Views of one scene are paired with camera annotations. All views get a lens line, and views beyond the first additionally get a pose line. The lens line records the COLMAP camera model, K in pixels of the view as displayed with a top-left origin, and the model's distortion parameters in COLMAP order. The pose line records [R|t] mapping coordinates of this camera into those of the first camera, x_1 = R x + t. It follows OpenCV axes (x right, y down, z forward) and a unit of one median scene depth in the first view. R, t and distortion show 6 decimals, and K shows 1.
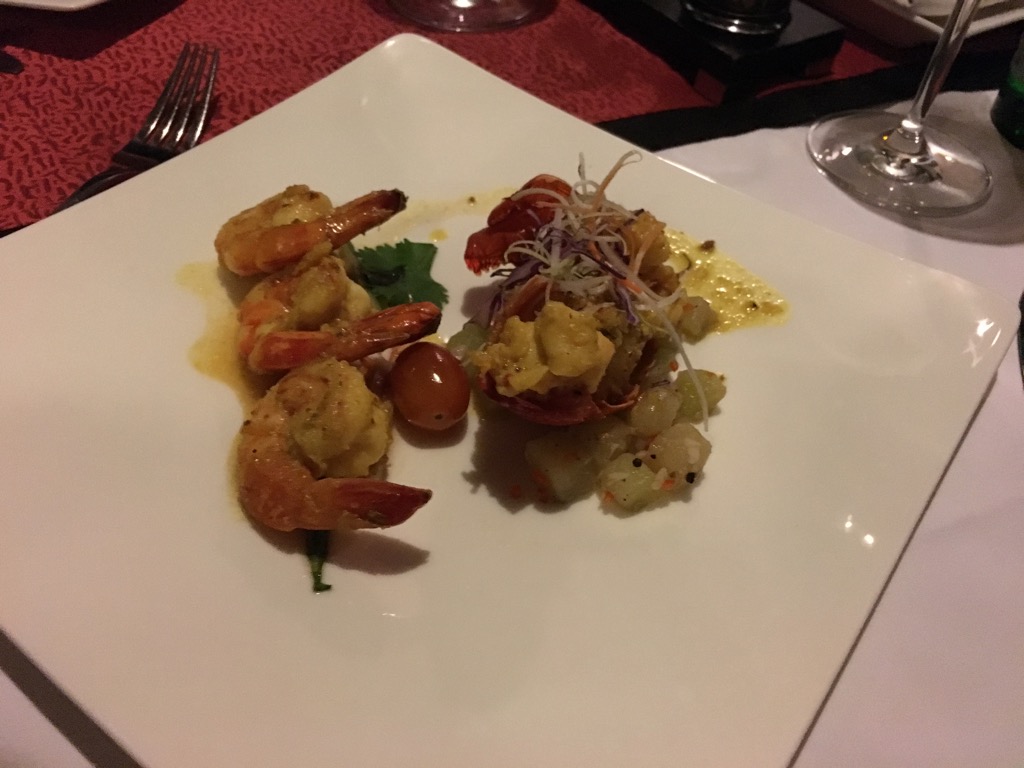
lens RADIAL K [[859.4, 0, 514.1], [0, 859.4, 384.1], [0, 0, 1]] dist [0.012851, 0.000364]
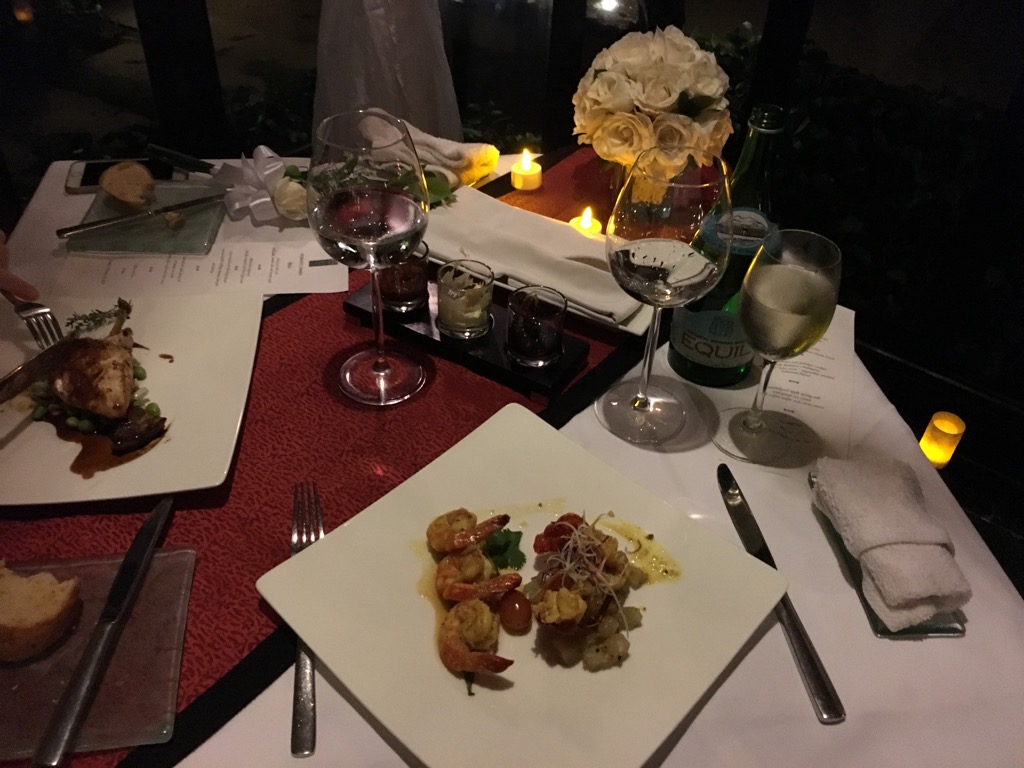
lens RADIAL K [[859.4, 0, 510.0], [0, 859.4, 382.9], [0, 0, 1]] dist [0.012851, 0.000364]
pose [[0.991956, 0.027144, -0.123636, 0.172115], [-0.038171, 0.995414, -0.087713, -0.433309], [0.120688, 0.091726, 0.988444, -1.497531]]
